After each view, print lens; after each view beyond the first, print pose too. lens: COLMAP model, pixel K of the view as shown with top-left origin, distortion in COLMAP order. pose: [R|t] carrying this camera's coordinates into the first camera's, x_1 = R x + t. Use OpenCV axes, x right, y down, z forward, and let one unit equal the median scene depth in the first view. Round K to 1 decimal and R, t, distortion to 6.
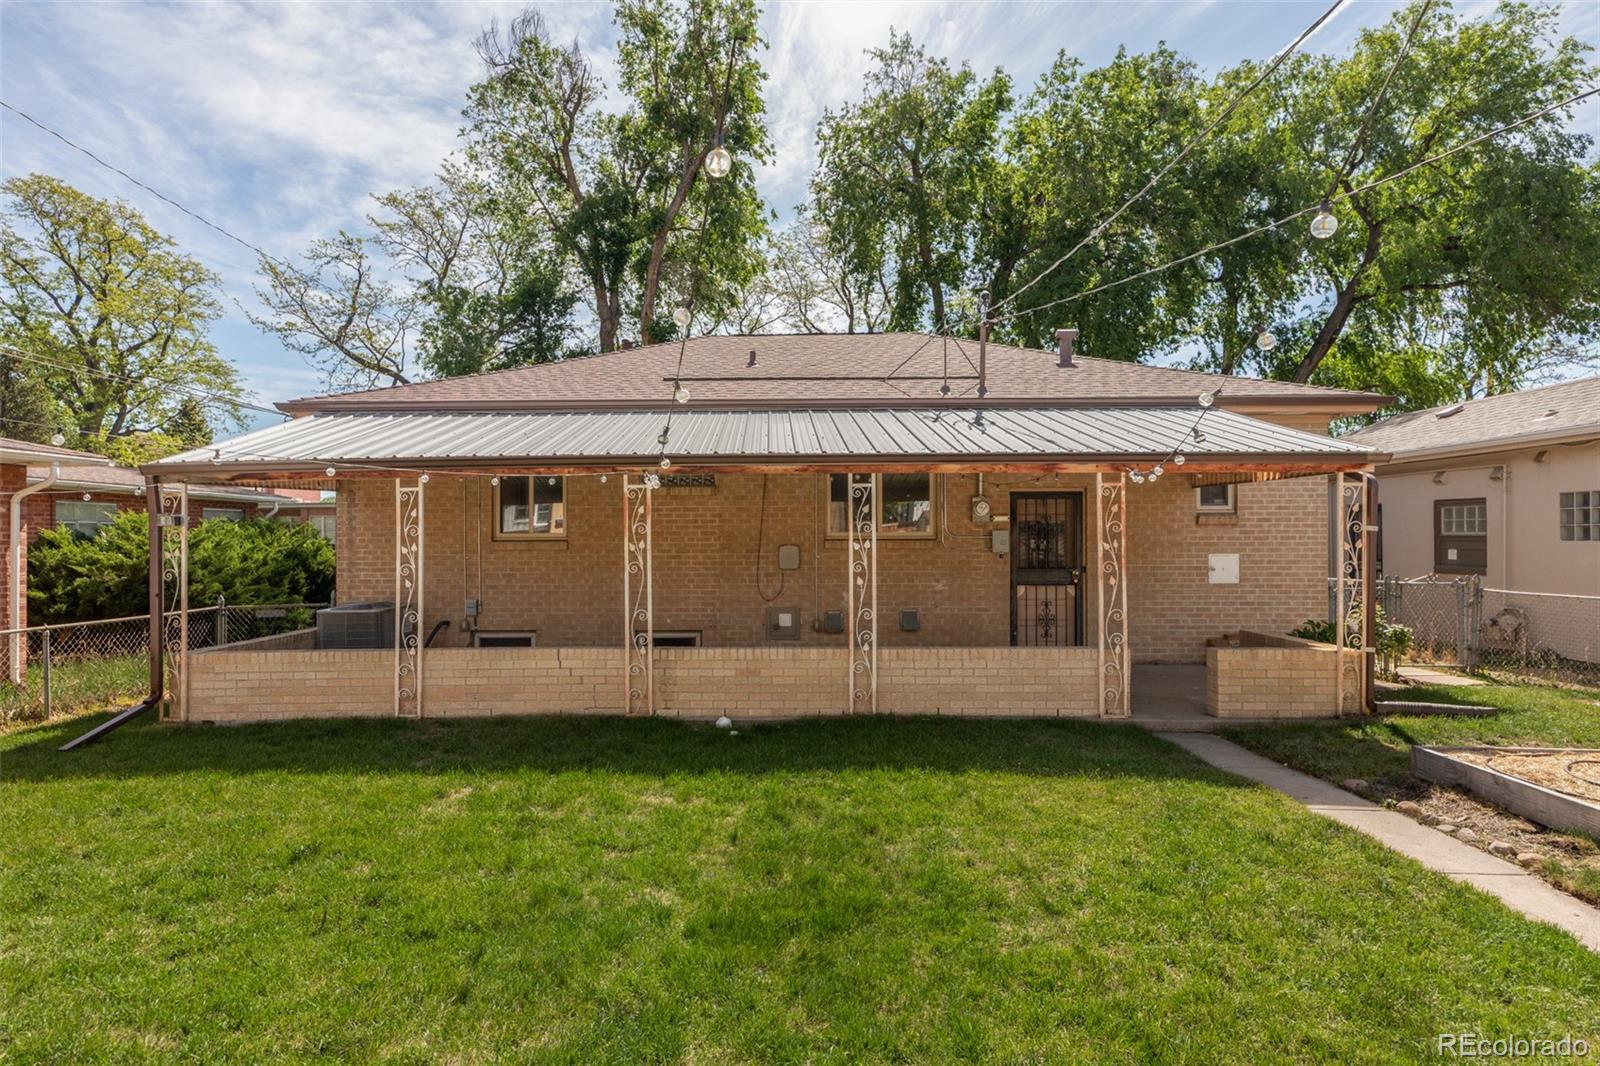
lens RADIAL K [[924.2, 0, 805.7], [0, 924.2, 529.4], [0, 0, 1]] dist [0.015699, 0.000352]
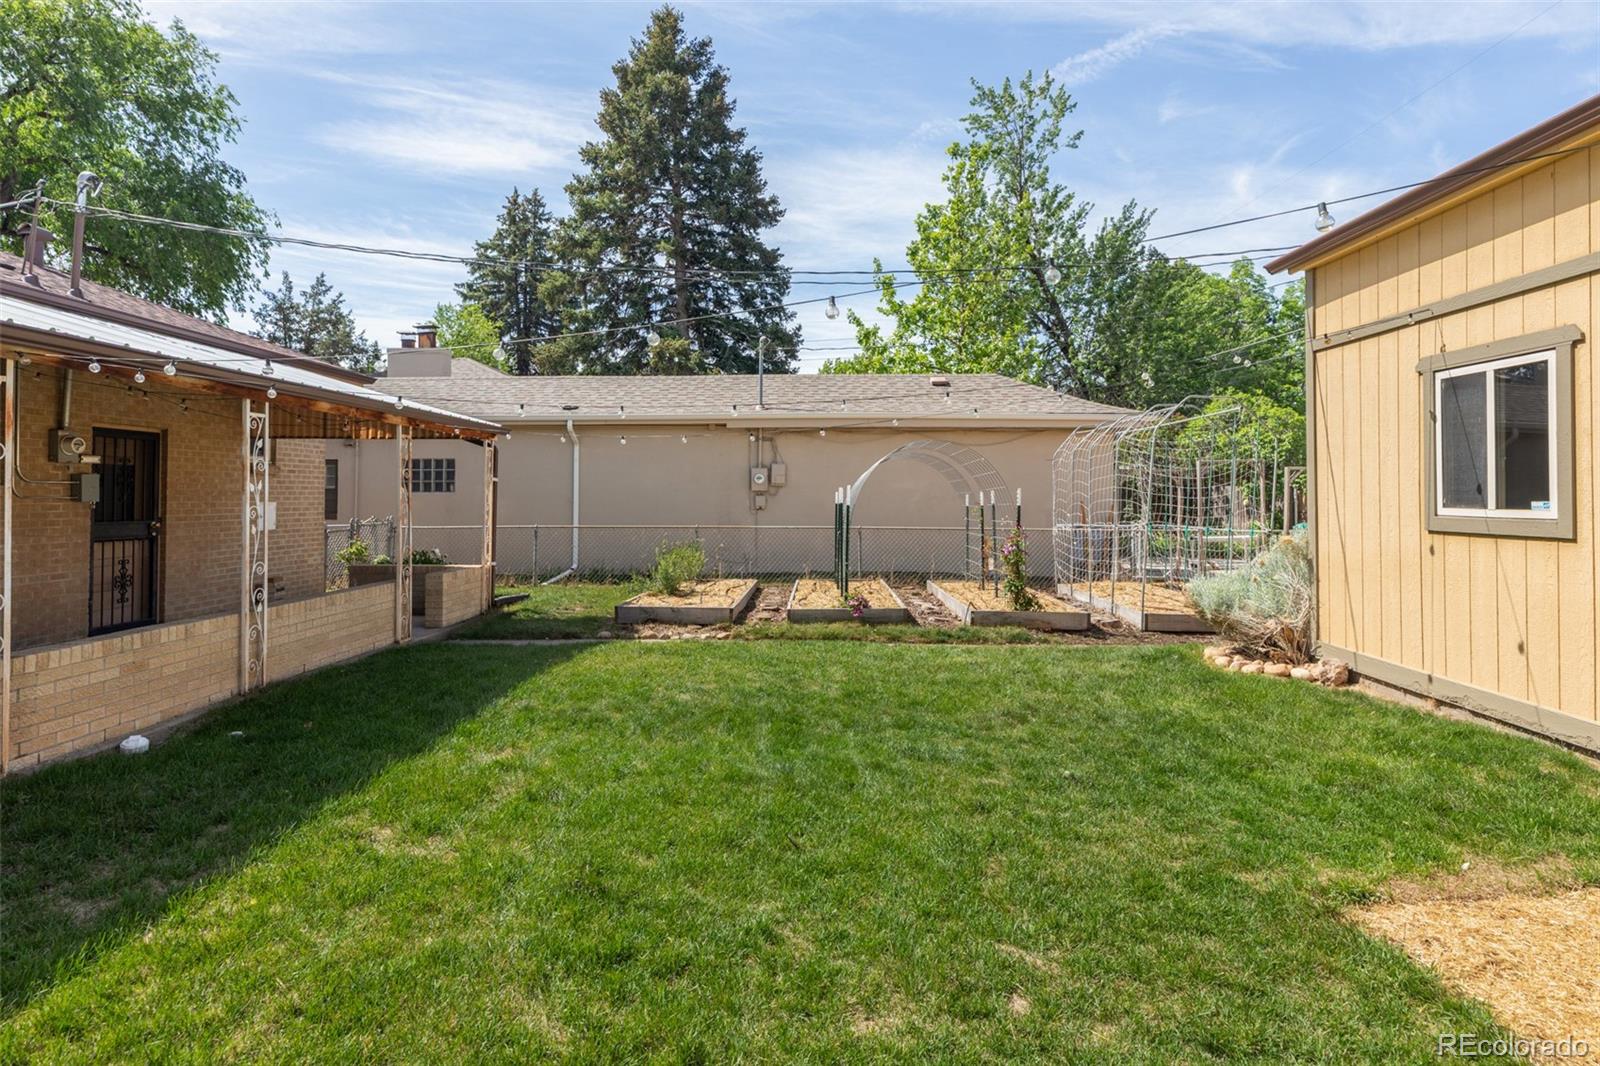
lens RADIAL K [[902.2, 0, 800.7], [0, 902.2, 479.5], [0, 0, 1]] dist [0.028549, 0.000062]
pose [[-0.006744, 0.020400, 0.999769, -0.258889], [-0.003636, 0.999785, -0.020425, 0.008736], [-0.999971, -0.003772, -0.006669, 0.173068]]
